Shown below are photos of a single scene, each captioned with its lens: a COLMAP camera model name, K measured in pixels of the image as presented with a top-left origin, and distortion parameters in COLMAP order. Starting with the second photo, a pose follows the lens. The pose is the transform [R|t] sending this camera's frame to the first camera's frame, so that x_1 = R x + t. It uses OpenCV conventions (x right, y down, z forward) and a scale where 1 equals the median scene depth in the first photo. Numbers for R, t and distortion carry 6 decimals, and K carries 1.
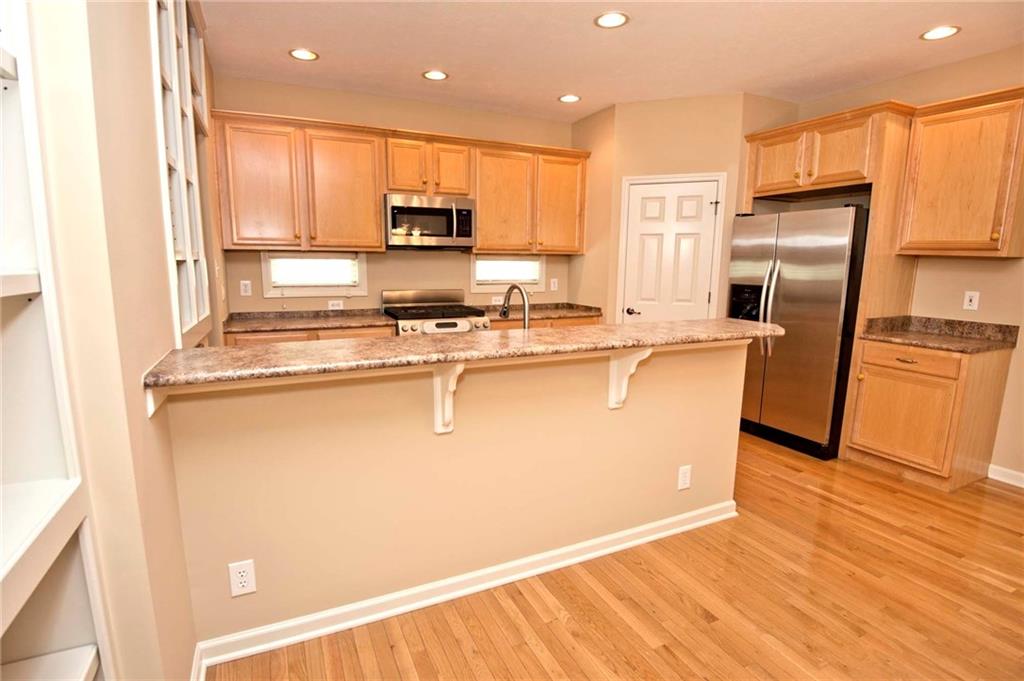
lens RADIAL K [[472.8, 0, 512.0], [0, 472.8, 340.5], [0, 0, 1]] dist [0.017613, -0.000026]
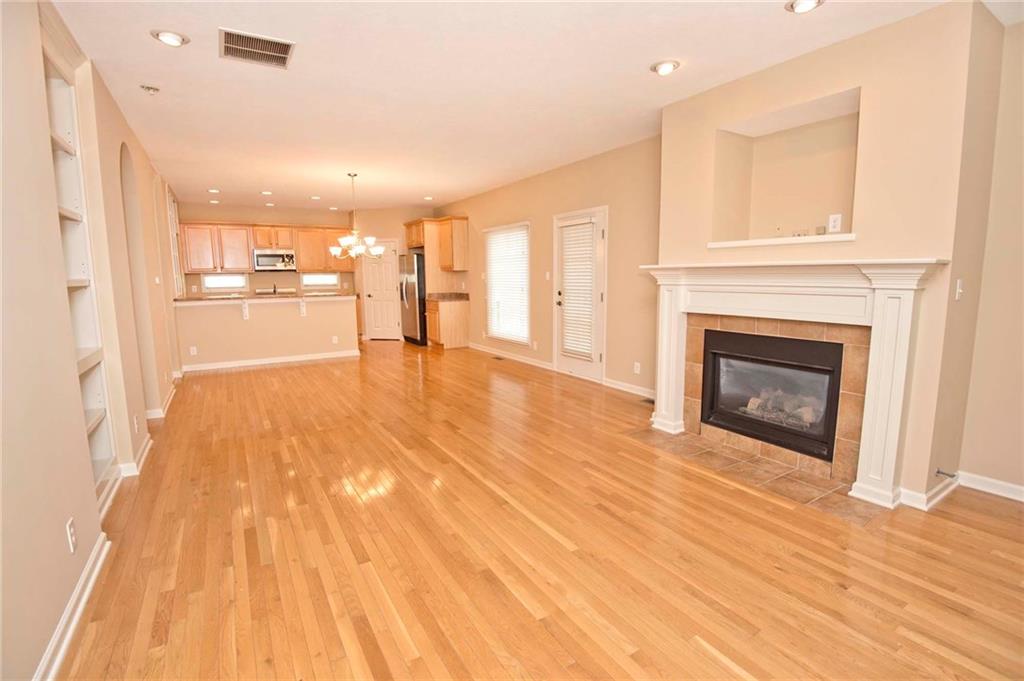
lens RADIAL K [[472.8, 0, 512.0], [0, 472.8, 340.5], [0, 0, 1]] dist [0.017613, -0.000026]
pose [[0.997194, -0.032269, 0.067550, 0.869522], [0.033915, 0.999152, -0.023363, 0.260981], [-0.066739, 0.025589, 0.997442, -1.503262]]
